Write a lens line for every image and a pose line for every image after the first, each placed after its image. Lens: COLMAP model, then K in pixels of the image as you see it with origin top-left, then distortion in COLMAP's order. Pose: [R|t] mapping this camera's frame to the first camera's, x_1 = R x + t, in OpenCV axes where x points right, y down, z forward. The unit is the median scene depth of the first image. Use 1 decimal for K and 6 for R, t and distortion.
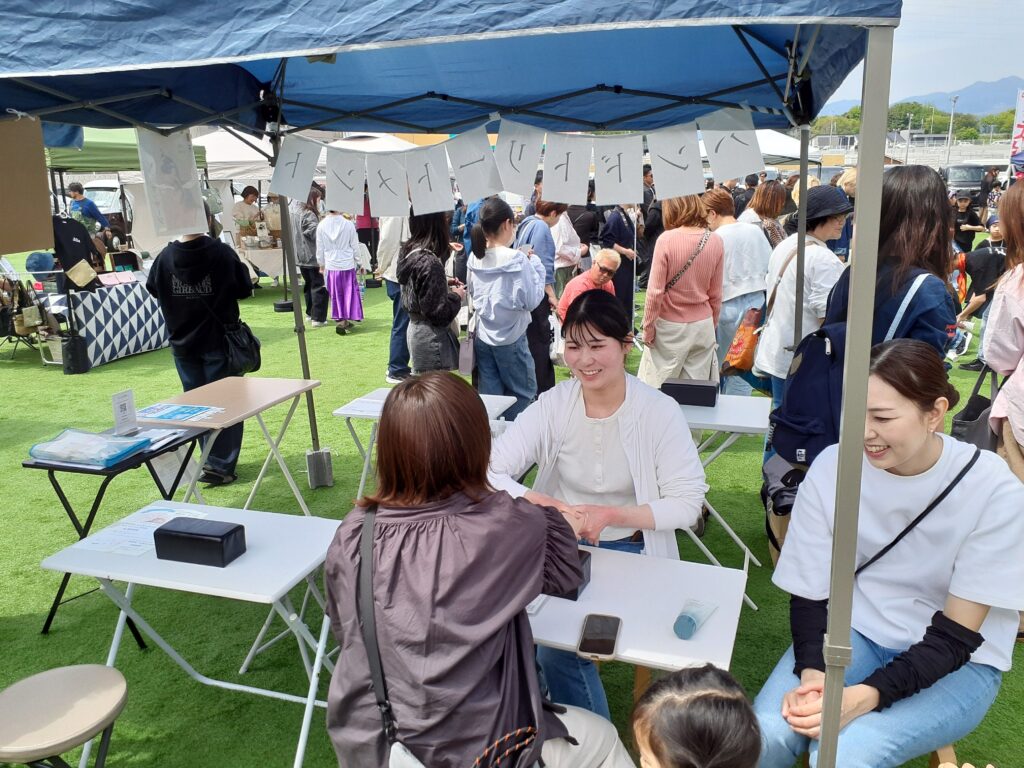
lens RADIAL K [[814.3, 0, 512.0], [0, 814.3, 384.0], [0, 0, 1]] dist [0.078106, -0.122718]
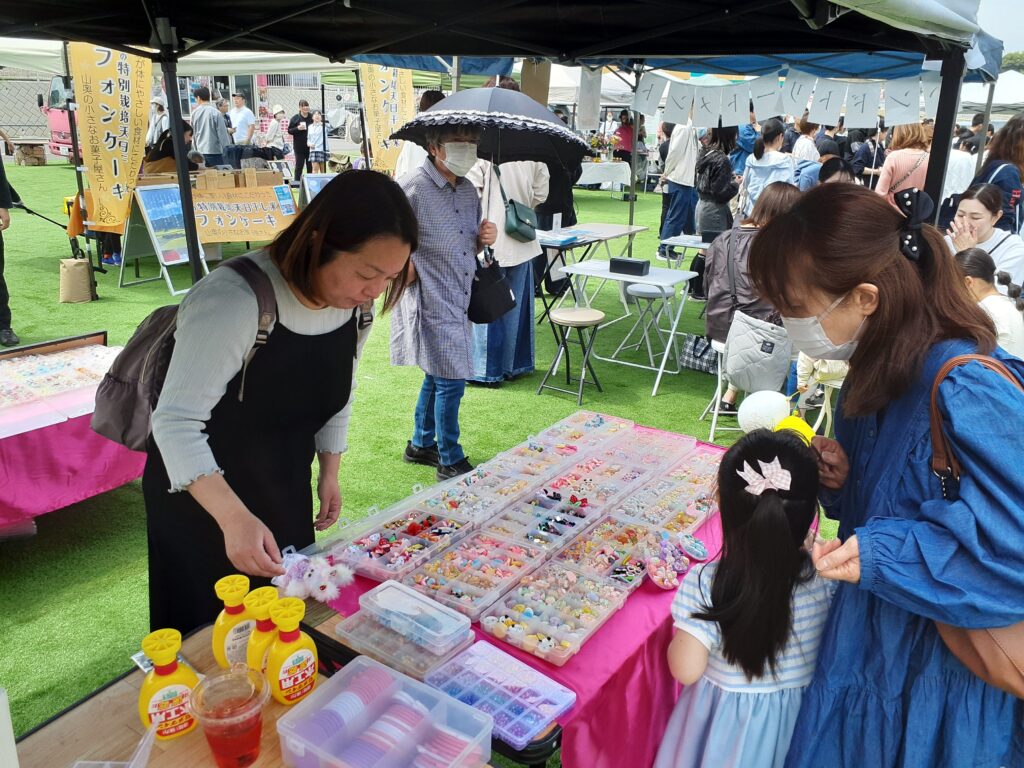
lens RADIAL K [[814.3, 0, 512.0], [0, 814.3, 384.0], [0, 0, 1]] dist [0.078106, -0.122718]
pose [[0.962512, 0.132435, -0.236709, -0.064660], [-0.113268, 0.989214, 0.092878, 0.179350], [0.246456, -0.062585, 0.967131, -0.654925]]
